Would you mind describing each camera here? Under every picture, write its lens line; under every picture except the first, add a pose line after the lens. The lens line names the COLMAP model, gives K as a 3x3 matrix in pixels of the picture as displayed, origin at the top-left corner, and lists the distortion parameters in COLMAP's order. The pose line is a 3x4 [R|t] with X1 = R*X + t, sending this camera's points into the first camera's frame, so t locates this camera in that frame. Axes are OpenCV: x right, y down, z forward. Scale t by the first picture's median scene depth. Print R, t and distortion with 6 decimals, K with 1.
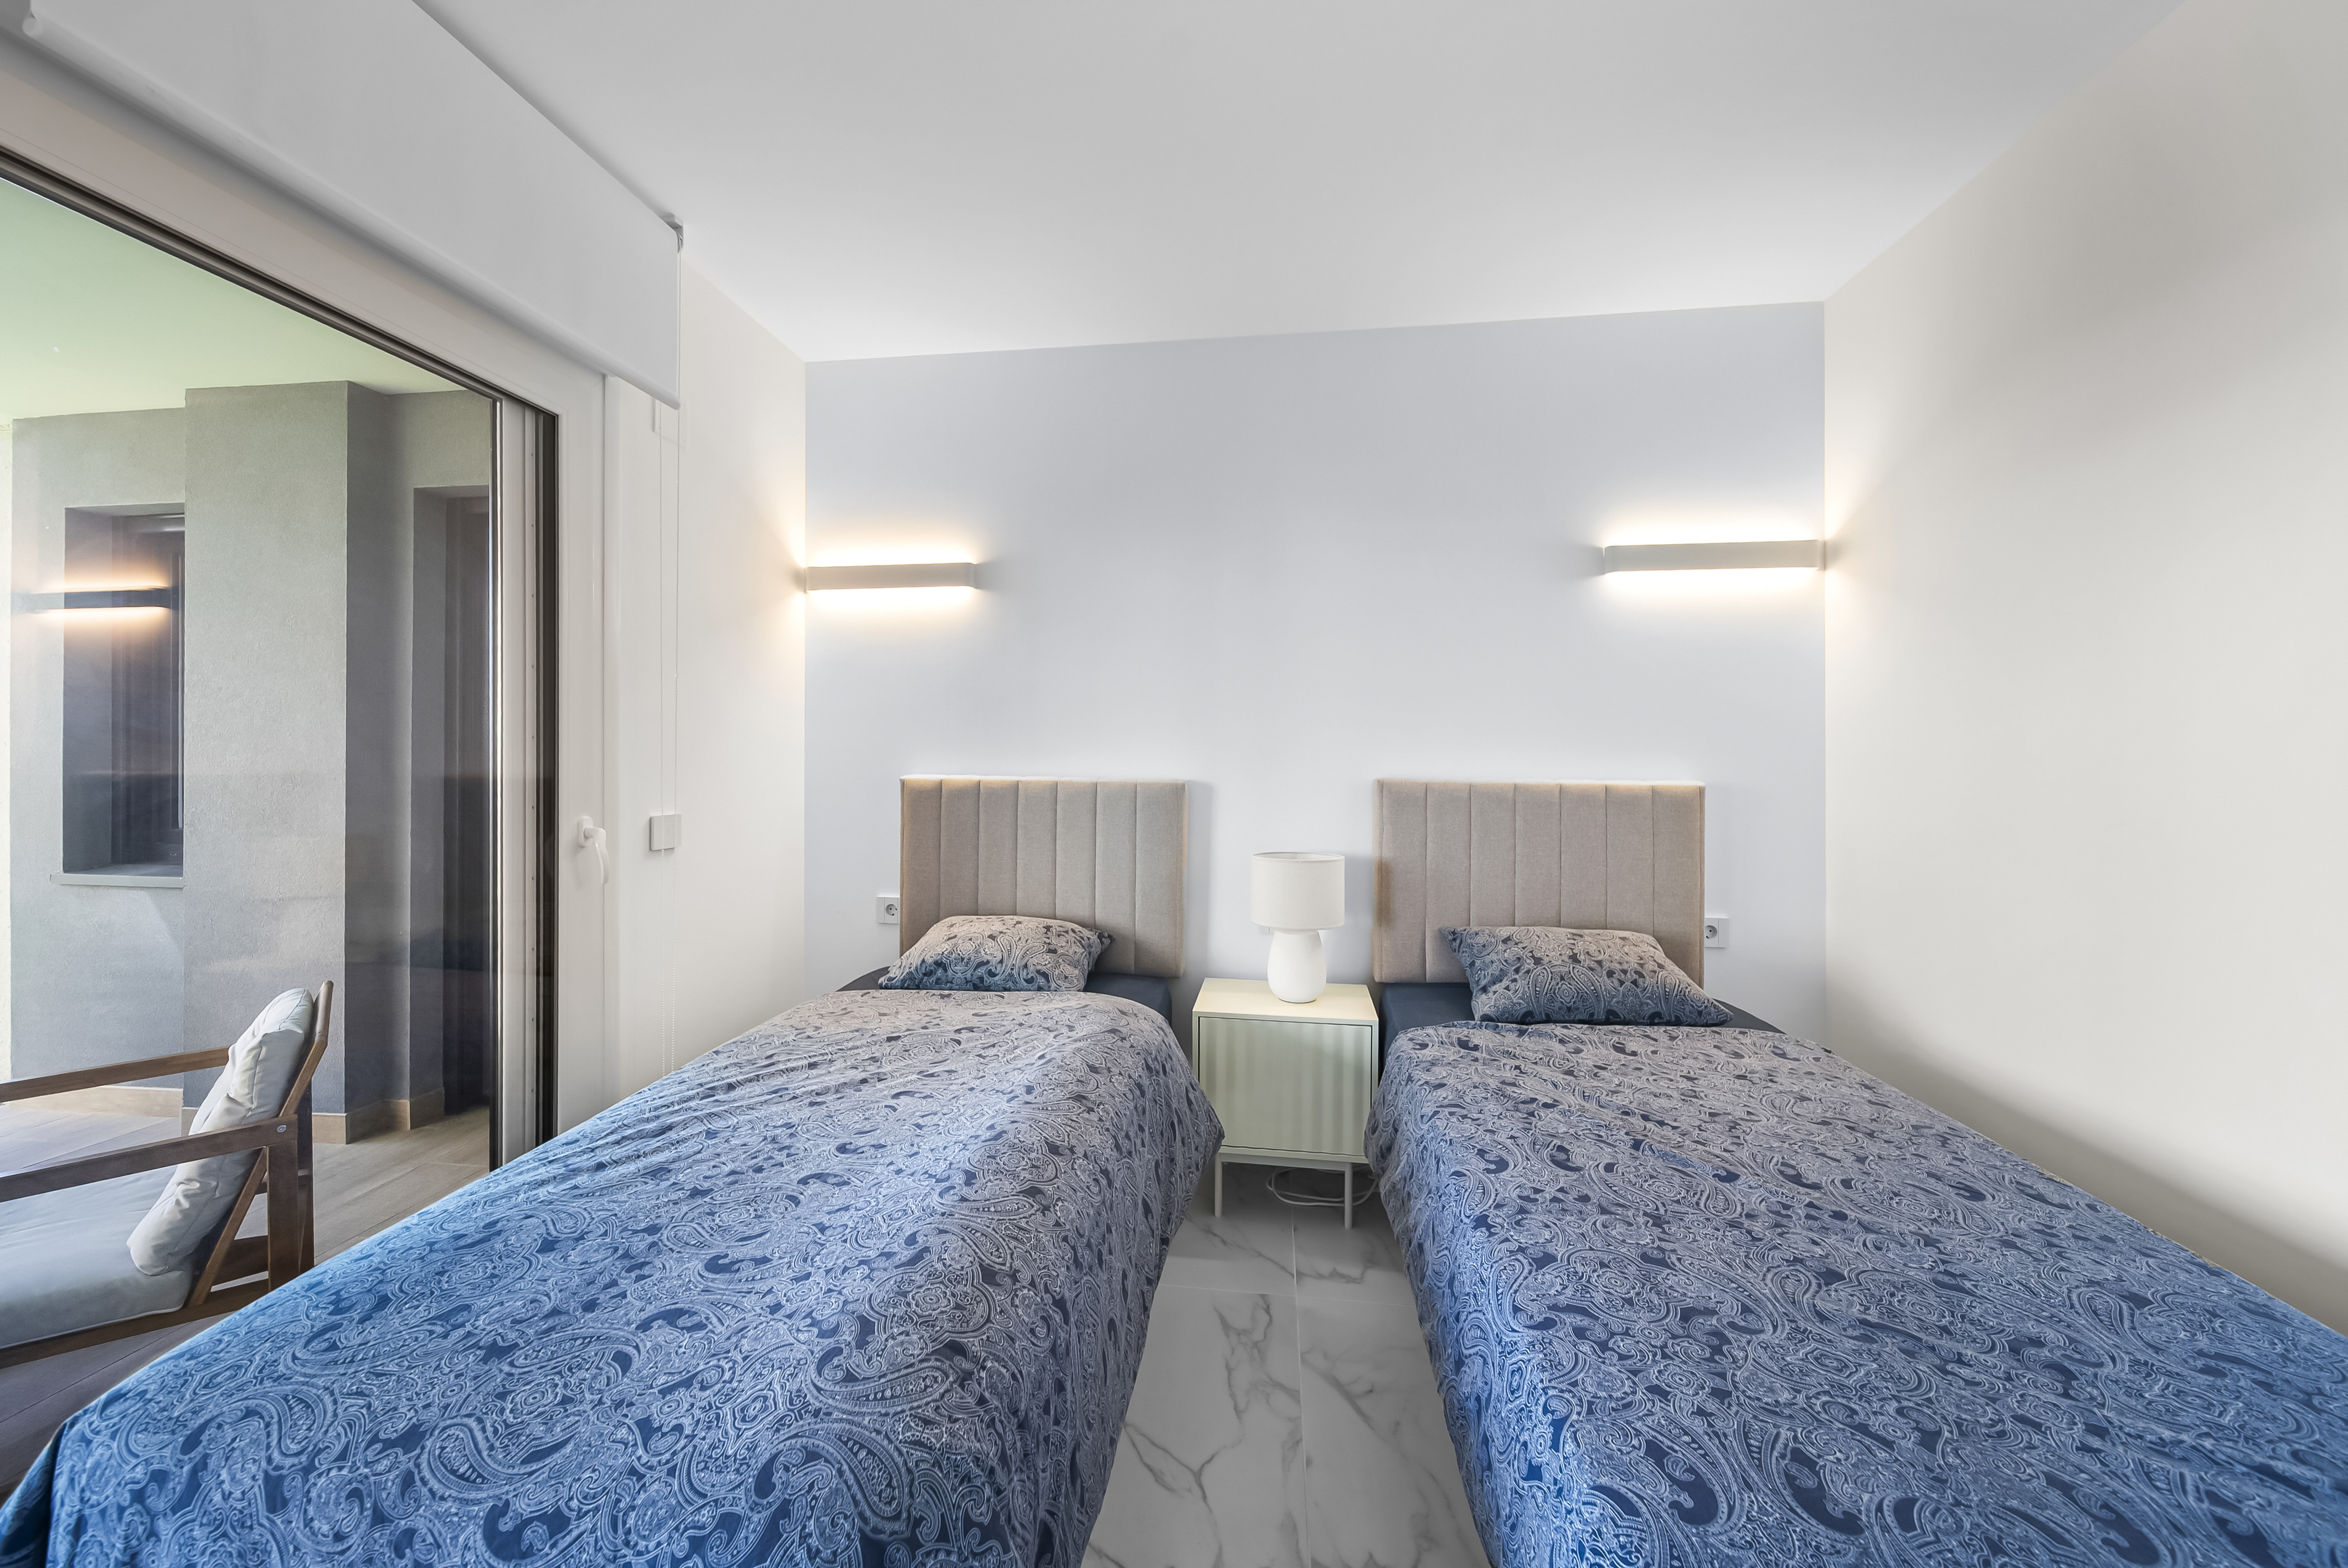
lens RADIAL K [[844.0, 0, 1151.1], [0, 844.0, 770.7], [0, 0, 1]] dist [-0.000330, -0.001438]
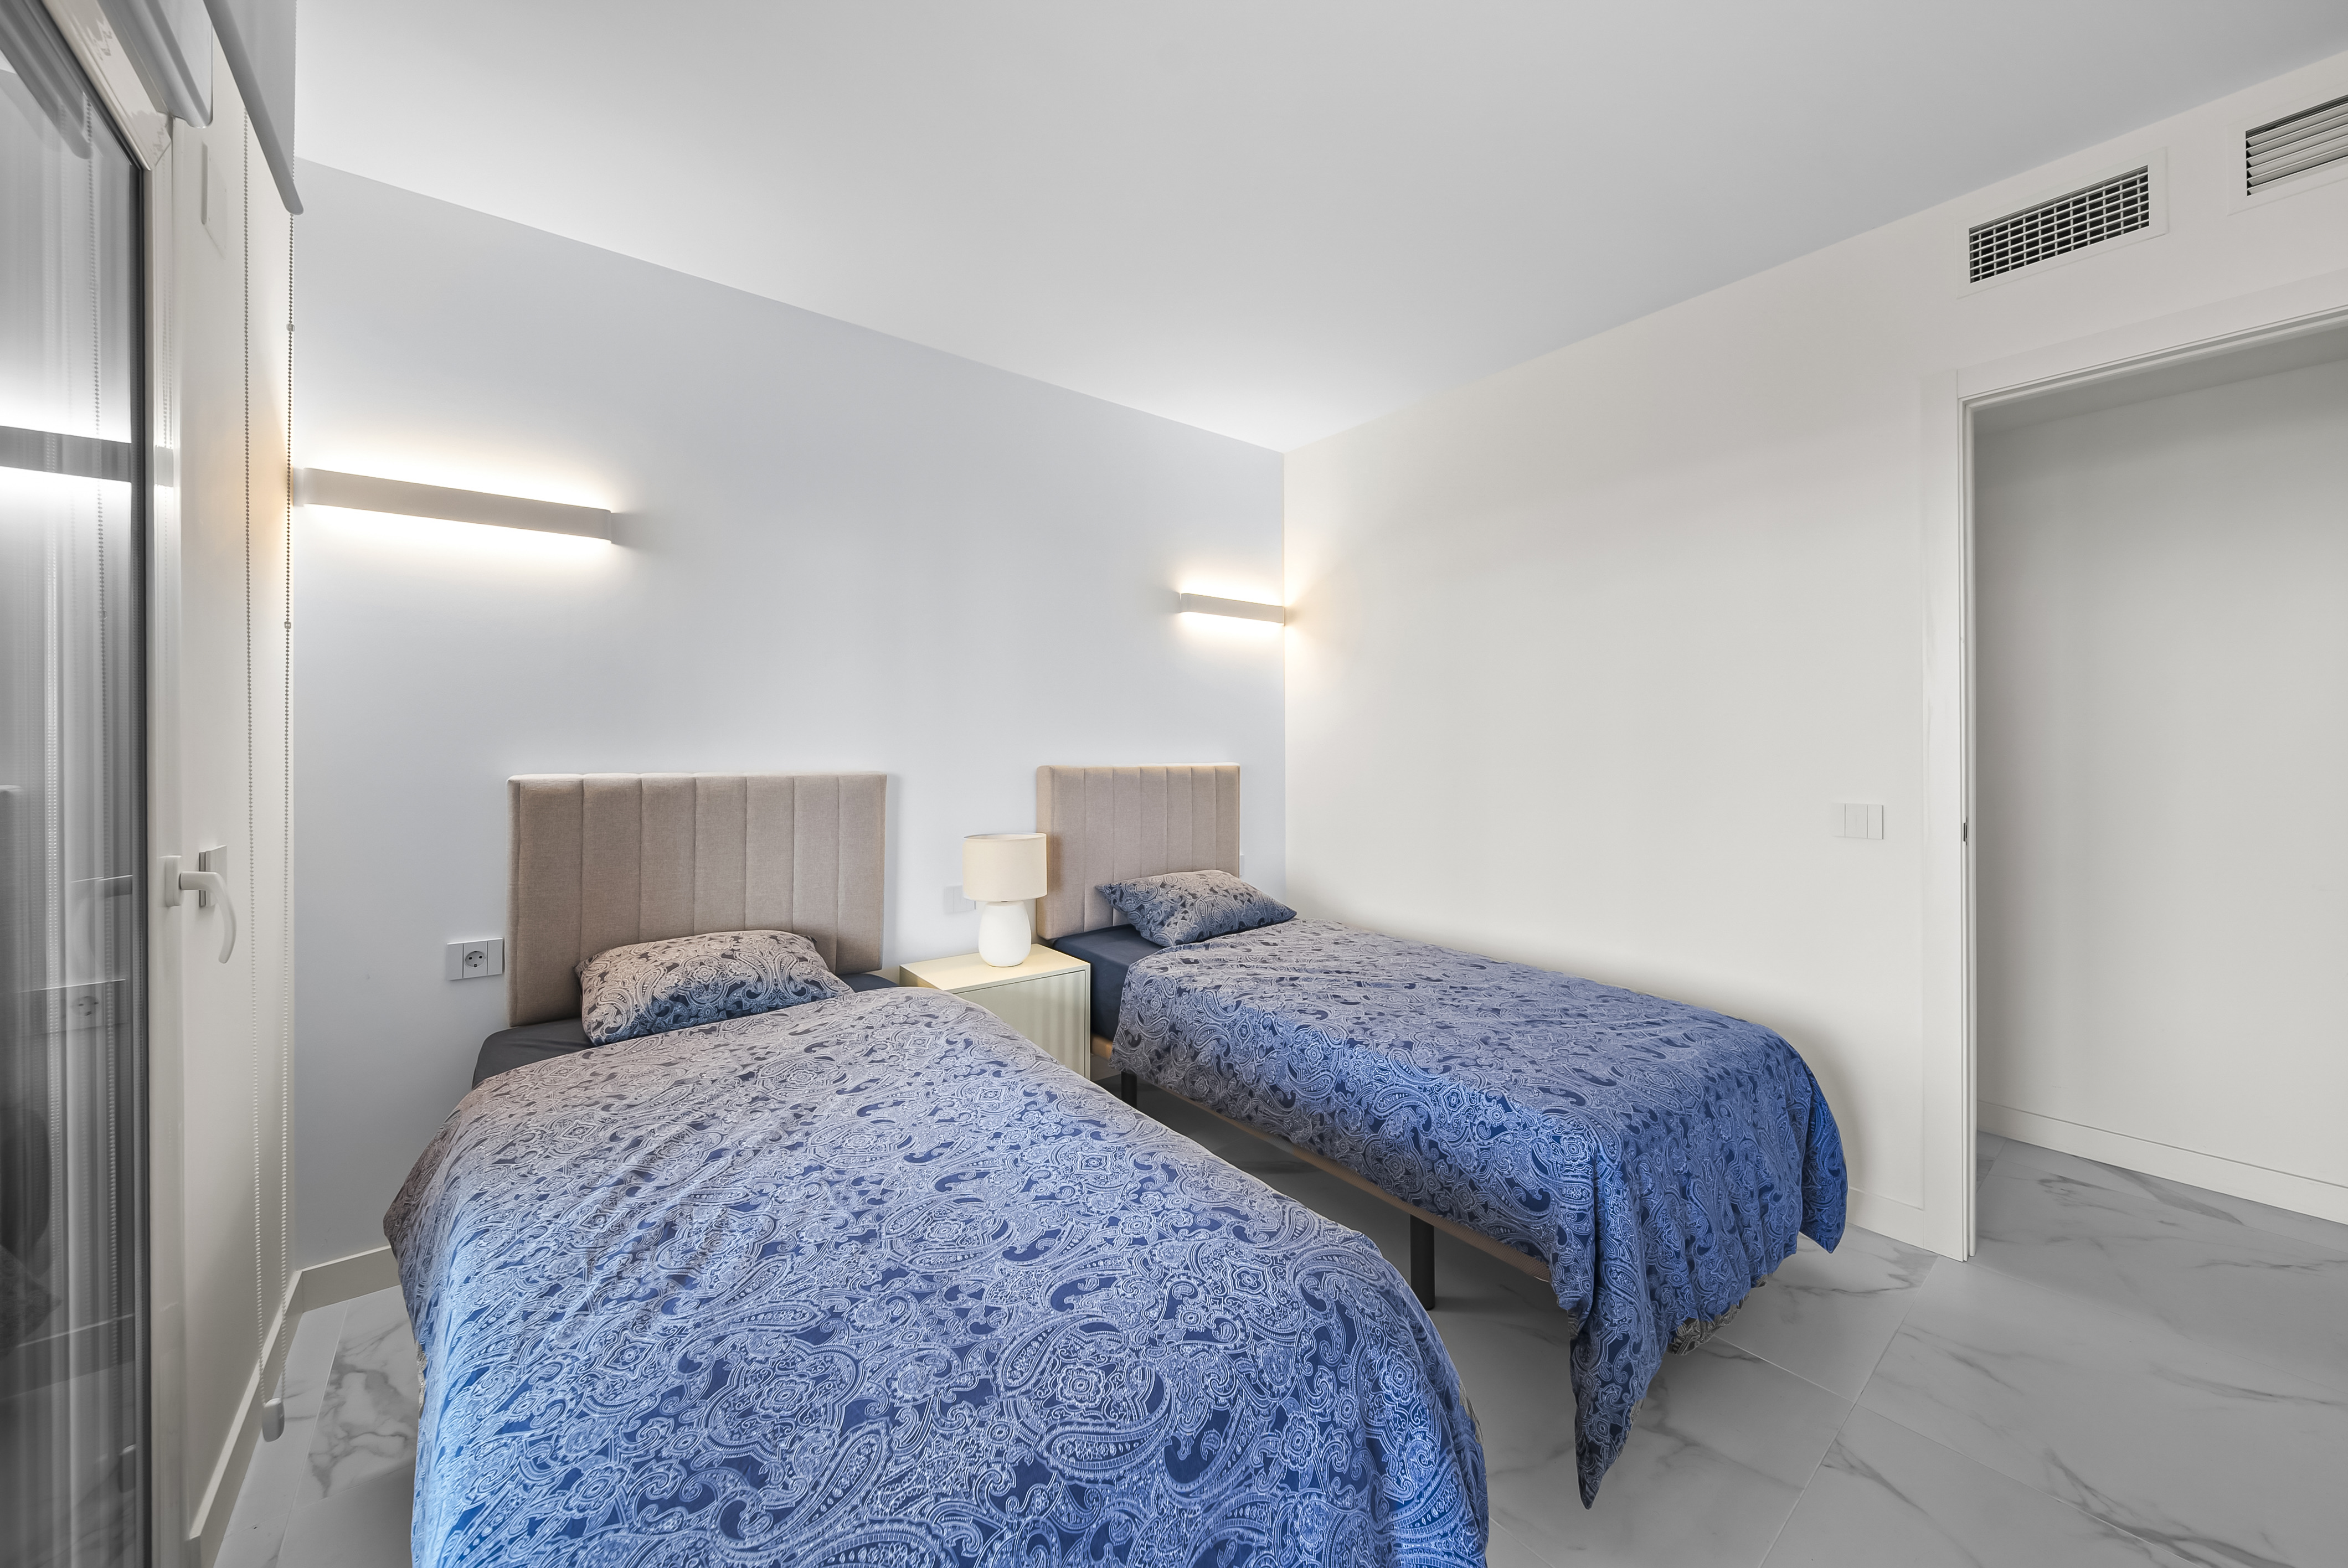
lens RADIAL K [[844.0, 0, 1137.2], [0, 844.0, 761.6], [0, 0, 1]] dist [-0.000330, -0.001438]
pose [[0.710316, -0.017957, 0.703654, -0.652952], [0.018493, 0.999806, 0.006846, -0.003079], [-0.703640, 0.008150, 0.710510, 0.108482]]
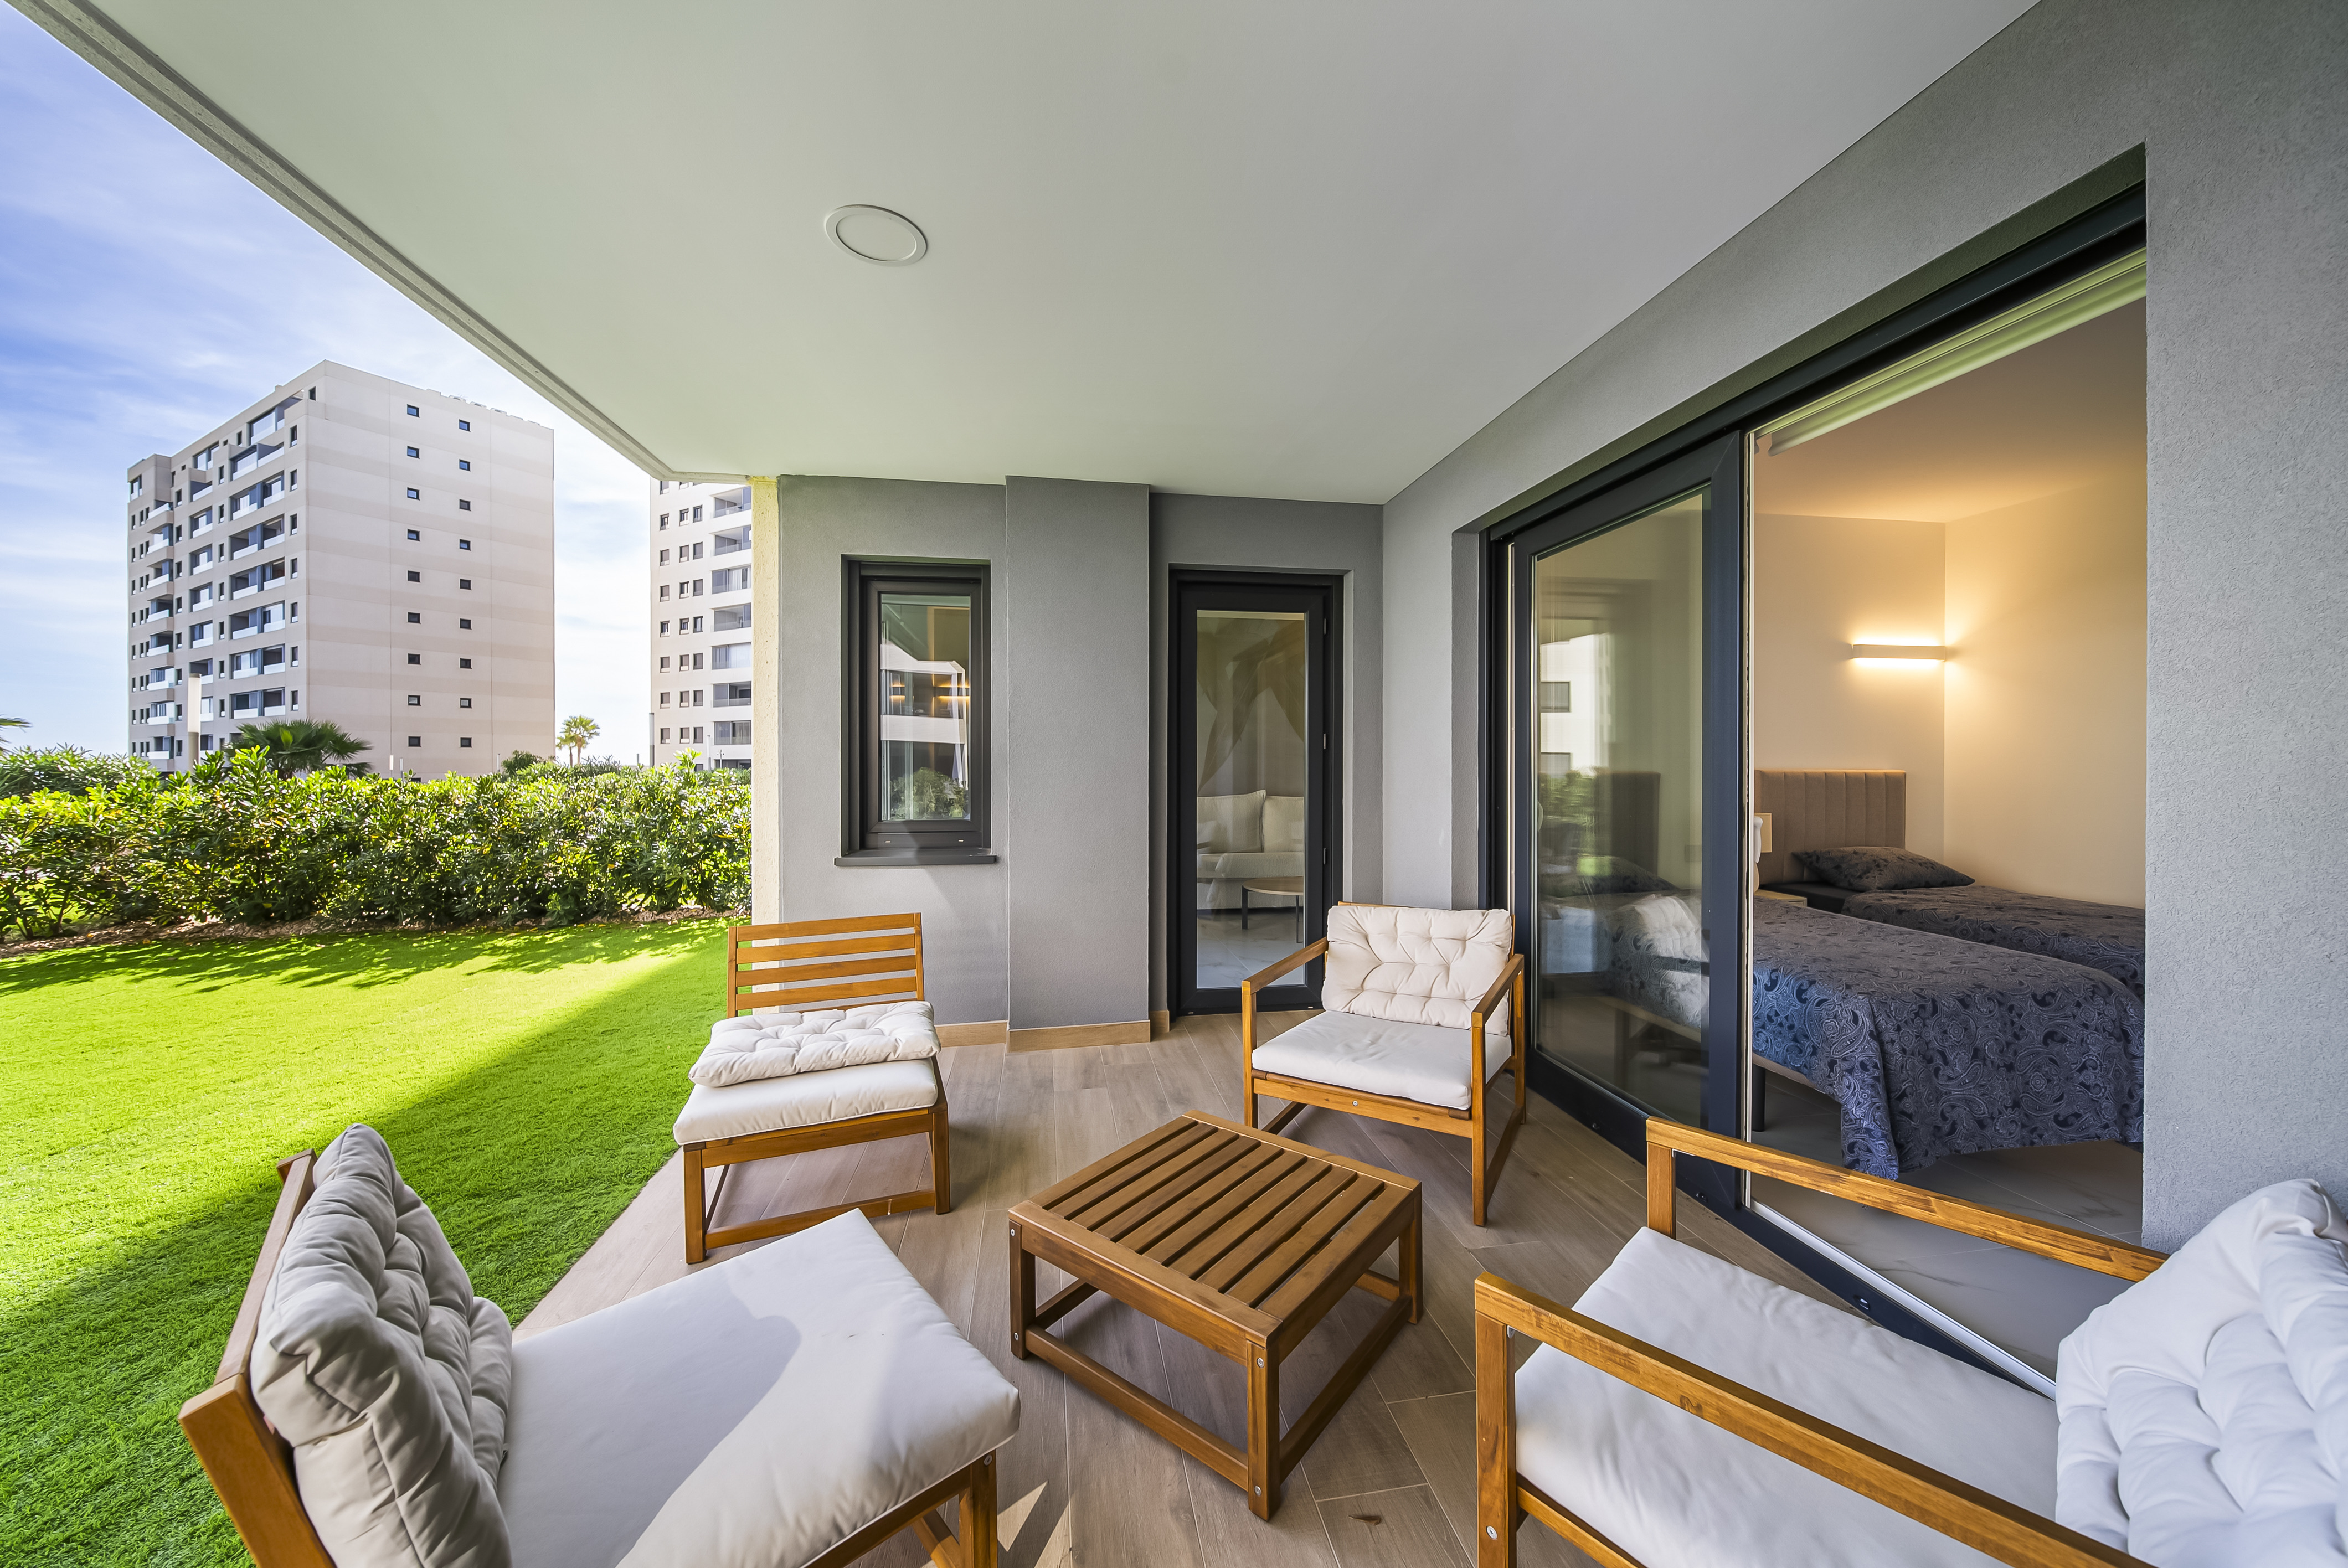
lens RADIAL K [[844.0, 0, 1174.4], [0, 844.0, 772.3], [0, 0, 1]] dist [-0.000330, -0.001438]
pose [[0.951382, -0.015209, 0.307639, -1.986879], [0.020588, 0.999687, -0.014247, 0.017442], [-0.307326, 0.019888, 0.951397, -0.416343]]
